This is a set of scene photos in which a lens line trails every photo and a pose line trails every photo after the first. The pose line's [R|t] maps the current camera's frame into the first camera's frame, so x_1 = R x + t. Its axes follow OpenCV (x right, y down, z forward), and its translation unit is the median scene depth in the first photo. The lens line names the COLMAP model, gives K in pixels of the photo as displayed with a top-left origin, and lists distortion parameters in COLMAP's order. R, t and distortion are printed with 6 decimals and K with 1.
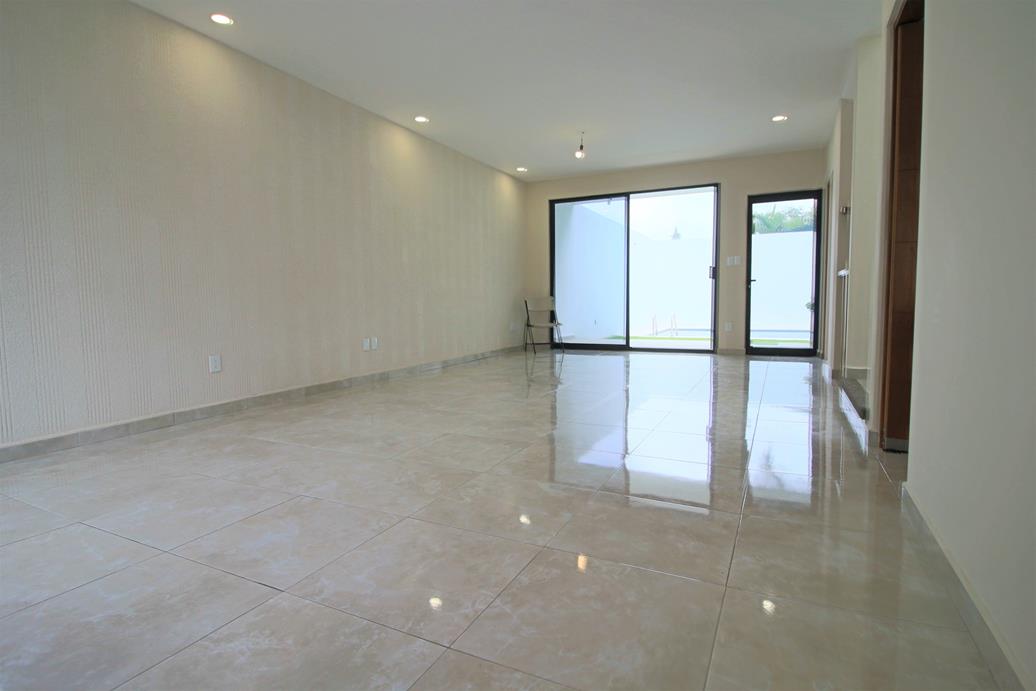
lens RADIAL K [[532.9, 0, 518.1], [0, 532.9, 343.7], [0, 0, 1]] dist [-0.009144, -0.005084]
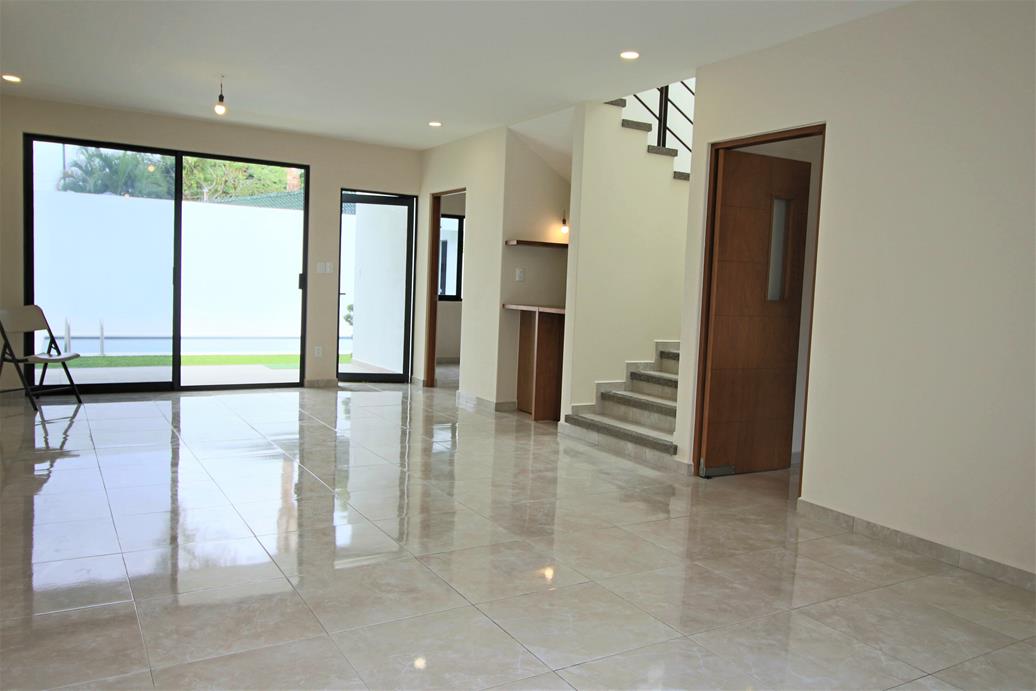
lens RADIAL K [[785.9, 0, 518.5], [0, 785.9, 342.0], [0, 0, 1]] dist [0.033507, -0.008316]
pose [[0.537515, -0.028780, 0.842763, -0.426377], [0.020494, 0.999568, 0.021063, -0.065441], [-0.843005, 0.005950, 0.537873, 0.133491]]
